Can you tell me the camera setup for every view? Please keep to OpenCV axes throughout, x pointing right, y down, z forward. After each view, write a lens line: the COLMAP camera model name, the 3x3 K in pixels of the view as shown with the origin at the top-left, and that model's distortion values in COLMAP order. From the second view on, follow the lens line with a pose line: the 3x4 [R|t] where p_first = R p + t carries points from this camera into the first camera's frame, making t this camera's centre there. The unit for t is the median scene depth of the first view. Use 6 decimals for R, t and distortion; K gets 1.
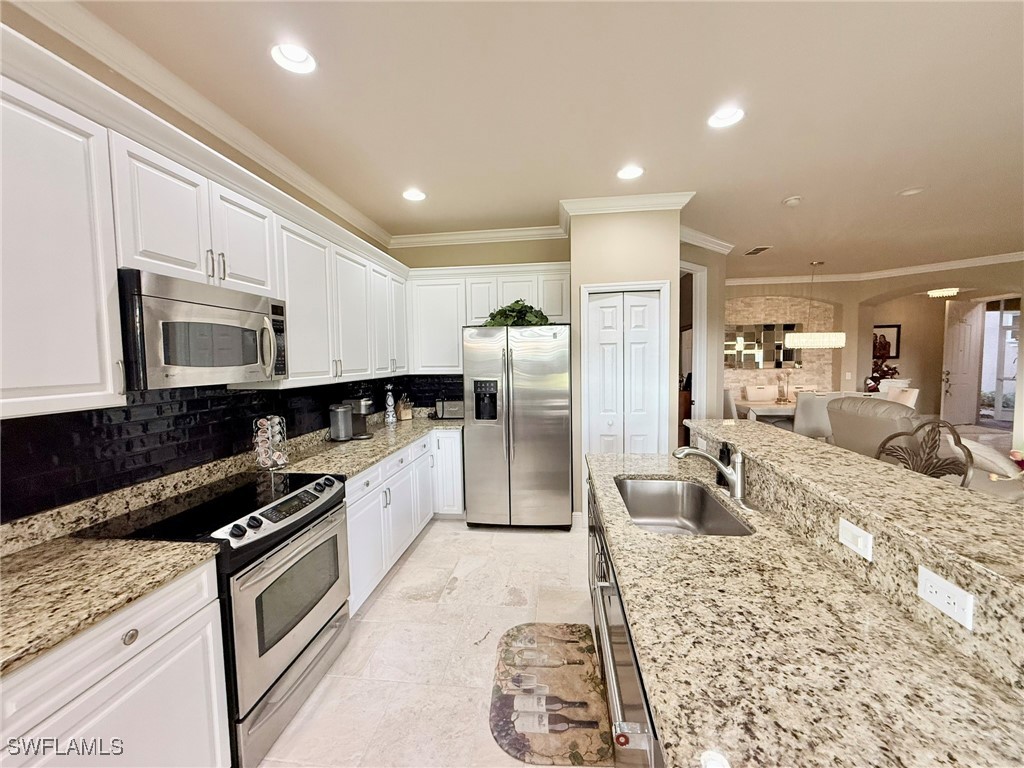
lens RADIAL K [[406.8, 0, 506.7], [0, 406.8, 386.4], [0, 0, 1]] dist [0.000562, -0.000040]
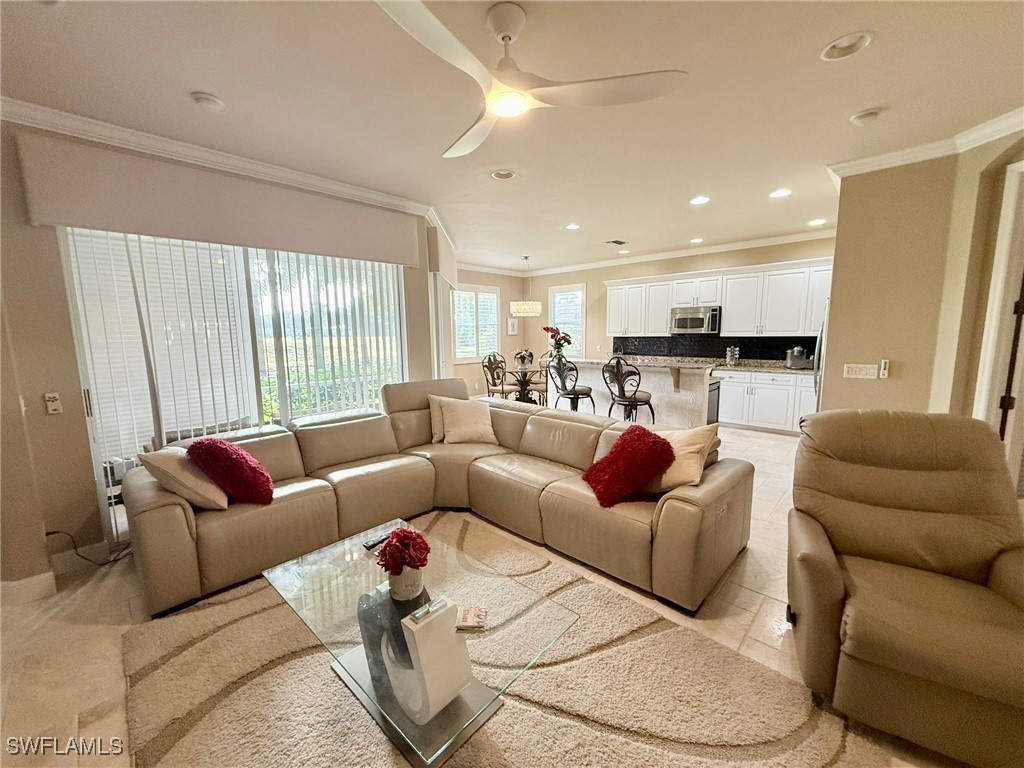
lens RADIAL K [[406.8, 0, 507.9], [0, 406.8, 384.7], [0, 0, 1]] dist [0.000562, -0.000040]
pose [[-0.593624, 0.131595, -0.793910, 0.927558], [-0.028752, 0.982441, 0.184344, -0.050377], [0.804229, 0.132257, -0.579417, 0.515781]]
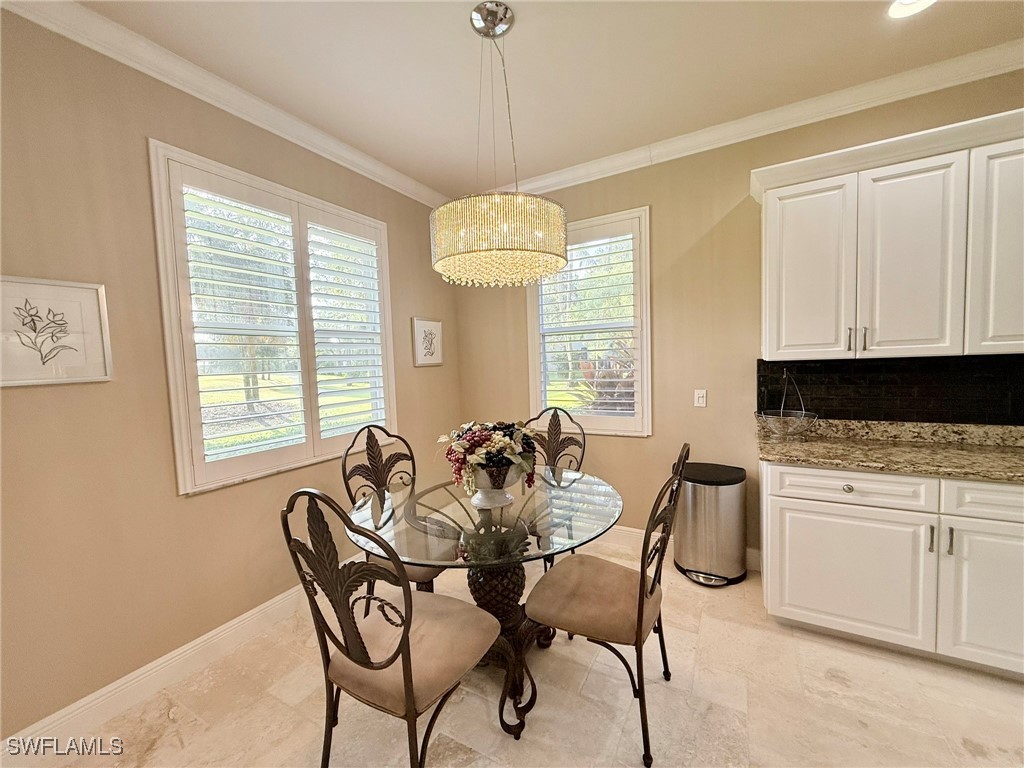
lens RADIAL K [[406.8, 0, 506.7], [0, 406.8, 383.8], [0, 0, 1]] dist [0.000562, -0.000040]
pose [[-0.387006, 0.085776, -0.918079, 0.185923], [-0.016480, 0.994861, 0.099897, 0.011969], [0.921930, 0.053791, -0.383604, -0.041422]]
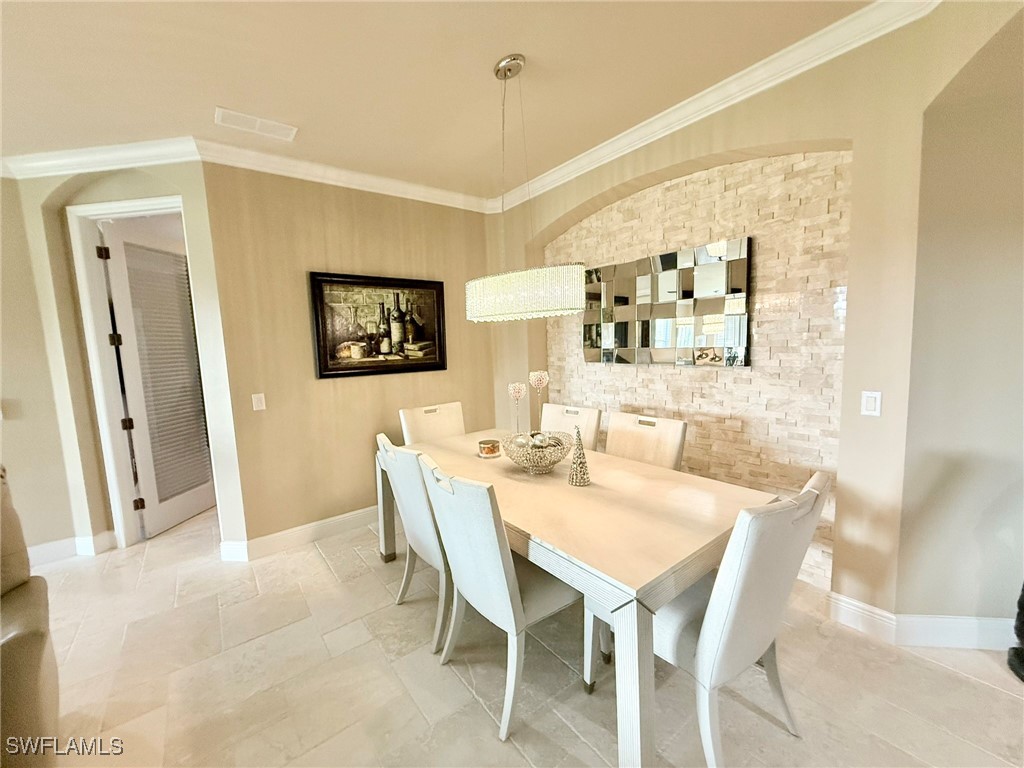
lens RADIAL K [[406.8, 0, 507.3], [0, 406.8, 386.3], [0, 0, 1]] dist [0.000562, -0.000040]
pose [[0.703301, 0.067294, -0.707700, 0.926068], [-0.018983, 0.996932, 0.075931, -0.057122], [0.710638, -0.039968, 0.702421, 0.681329]]
